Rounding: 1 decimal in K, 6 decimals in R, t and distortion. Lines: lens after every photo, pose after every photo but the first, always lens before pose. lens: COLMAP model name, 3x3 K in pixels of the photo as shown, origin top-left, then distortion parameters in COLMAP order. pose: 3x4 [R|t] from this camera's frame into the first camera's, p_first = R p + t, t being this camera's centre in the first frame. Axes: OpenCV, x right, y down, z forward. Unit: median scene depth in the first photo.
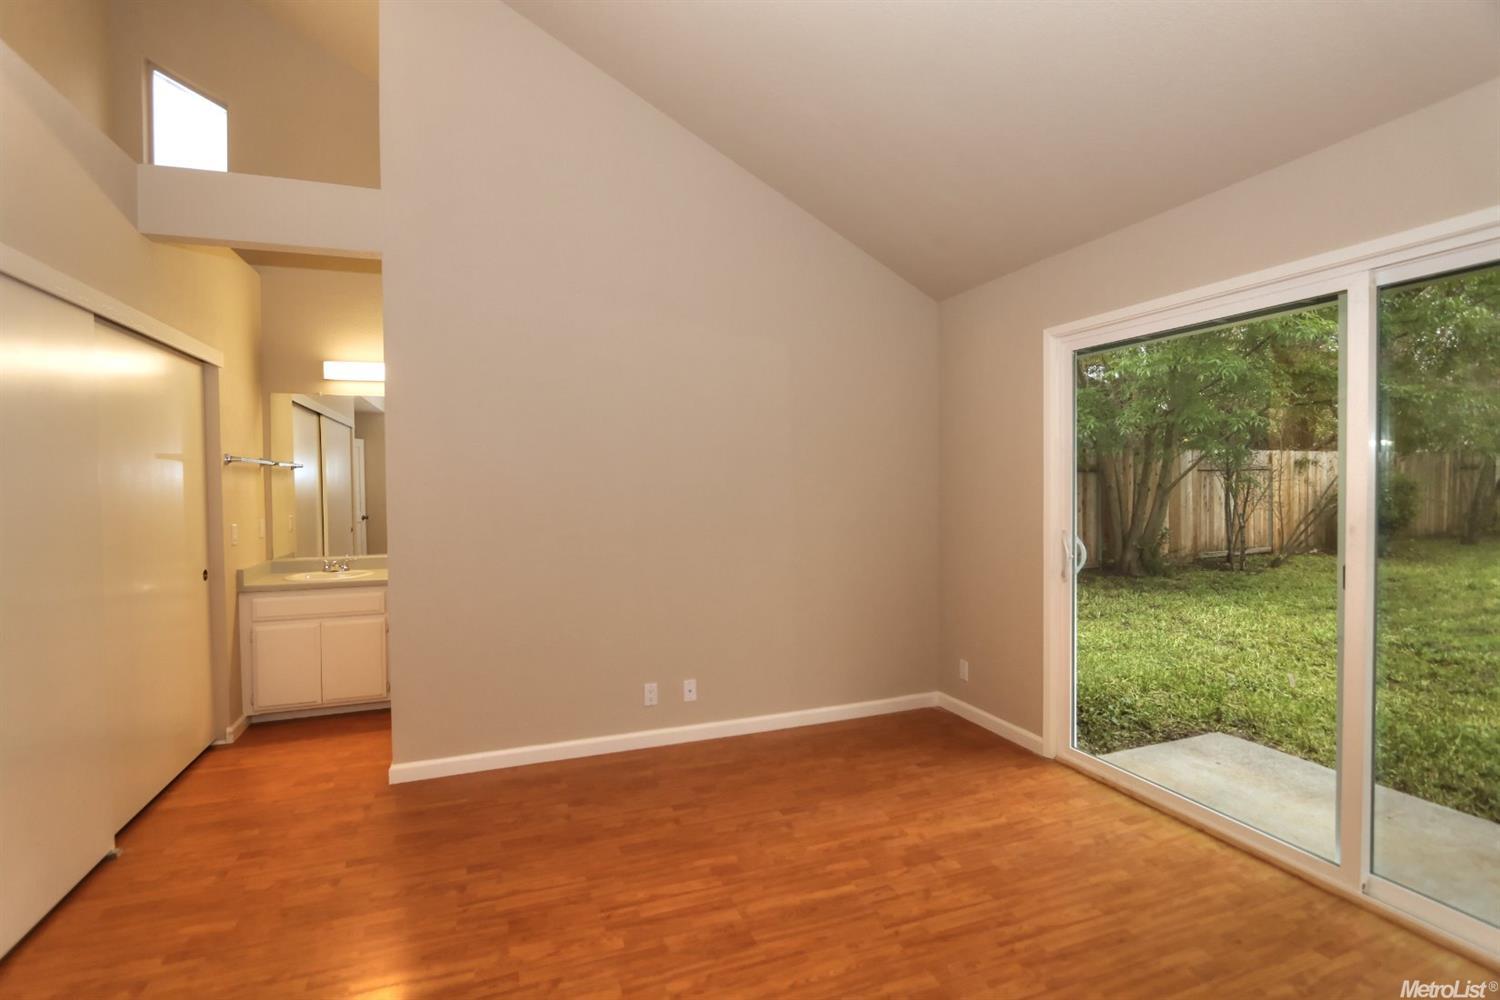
lens RADIAL K [[687.7, 0, 746.4], [0, 687.7, 494.9], [0, 0, 1]] dist [-0.010461, 0.000030]
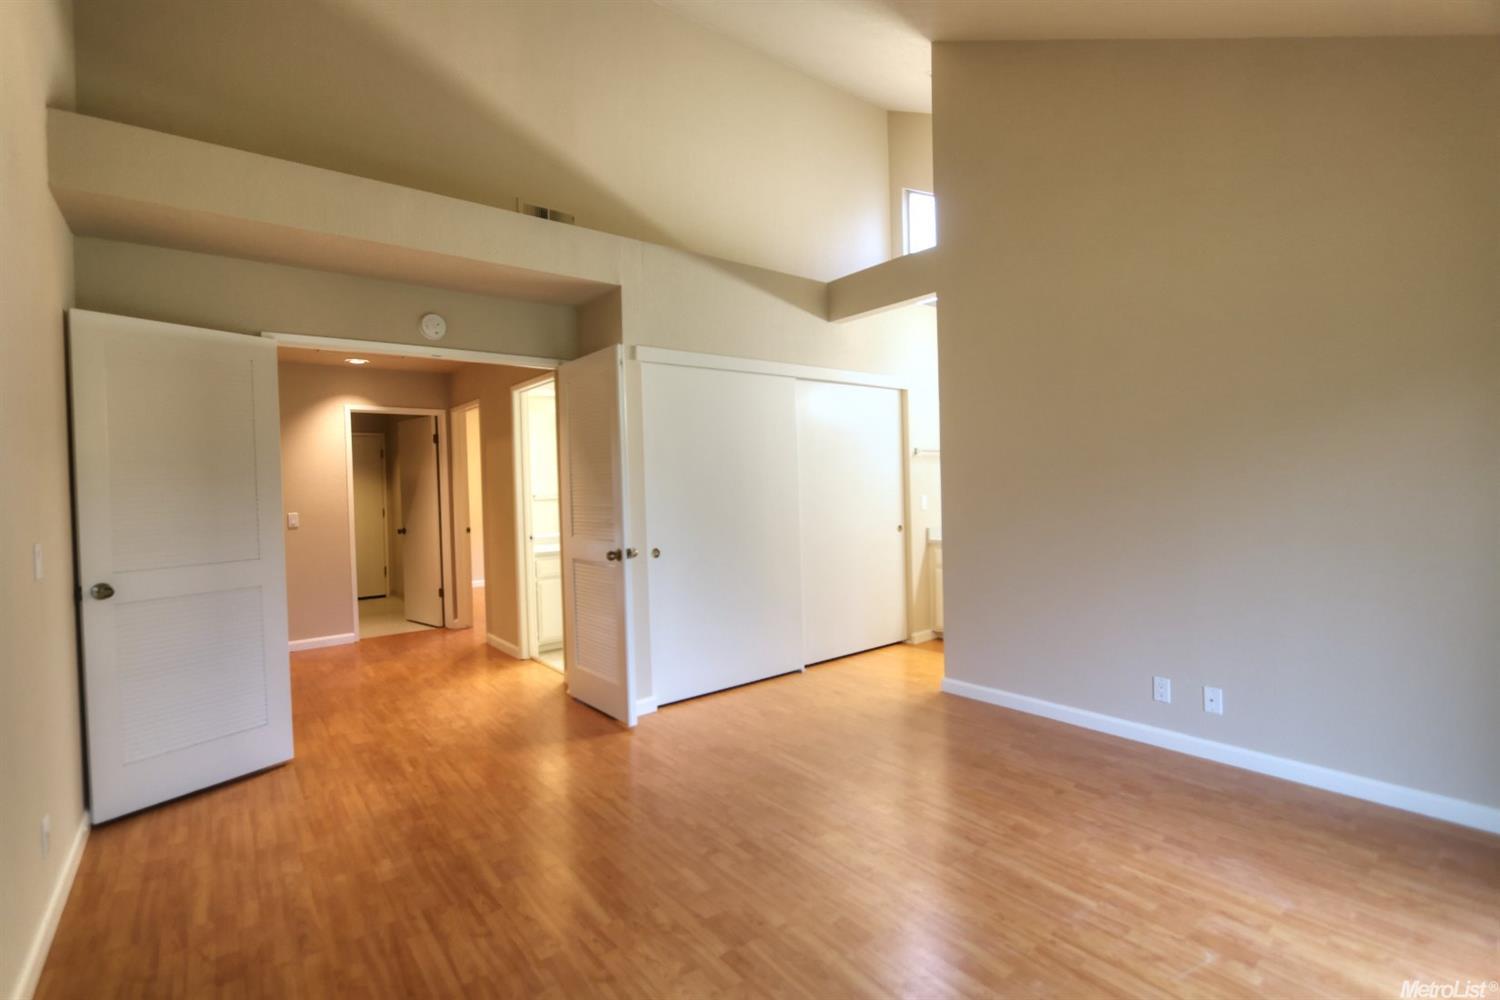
lens RADIAL K [[687.7, 0, 746.4], [0, 687.7, 494.9], [0, 0, 1]] dist [-0.010461, 0.000030]
pose [[0.322577, 0.017974, -0.946373, 0.703594], [0.001224, 0.999811, 0.019406, 0.015355], [0.946543, -0.007419, 0.322494, 0.237513]]
